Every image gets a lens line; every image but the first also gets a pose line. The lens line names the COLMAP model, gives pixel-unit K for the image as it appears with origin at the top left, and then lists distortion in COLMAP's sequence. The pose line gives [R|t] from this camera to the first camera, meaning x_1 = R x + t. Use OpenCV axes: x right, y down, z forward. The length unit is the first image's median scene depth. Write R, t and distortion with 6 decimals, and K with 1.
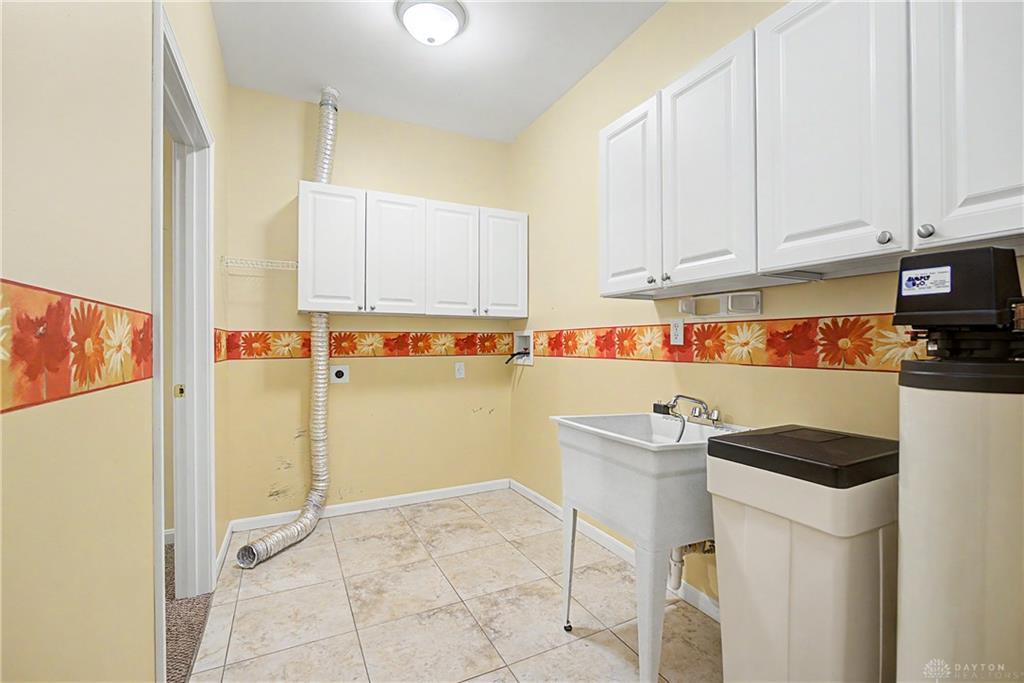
lens RADIAL K [[418.2, 0, 490.9], [0, 418.2, 339.5], [0, 0, 1]] dist [-0.004425, 0.000120]
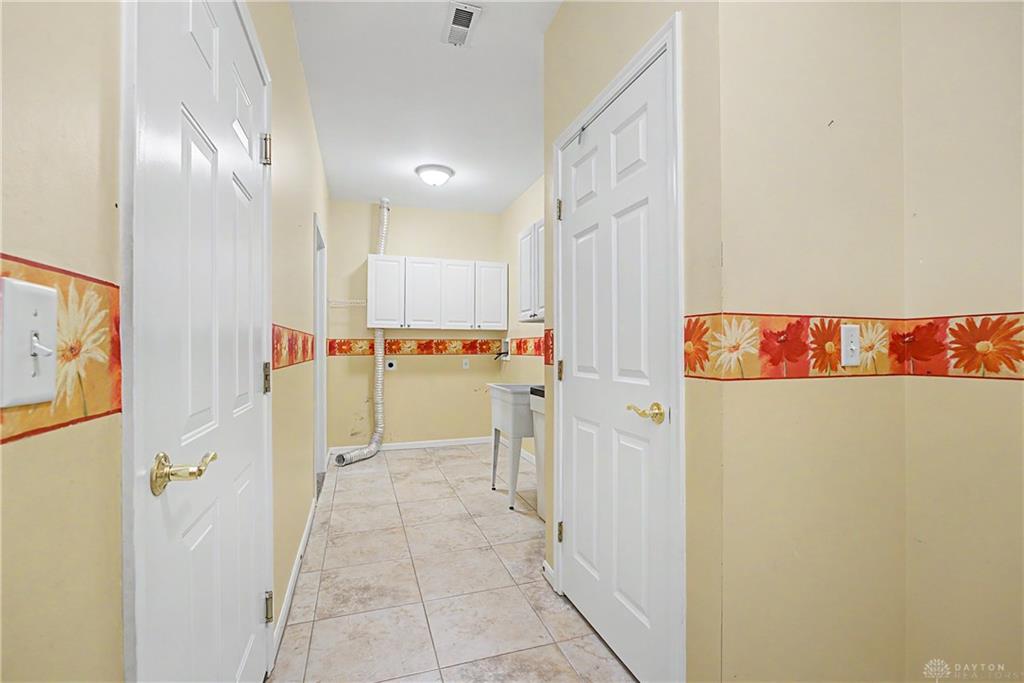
lens RADIAL K [[446.9, 0, 510.6], [0, 446.9, 340.1], [0, 0, 1]] dist [-0.019423, -0.000224]
pose [[0.991686, 0.000131, -0.128684, 0.330431], [-0.000730, 0.999989, -0.004609, -0.007712], [0.128682, 0.004664, 0.991675, -0.681681]]
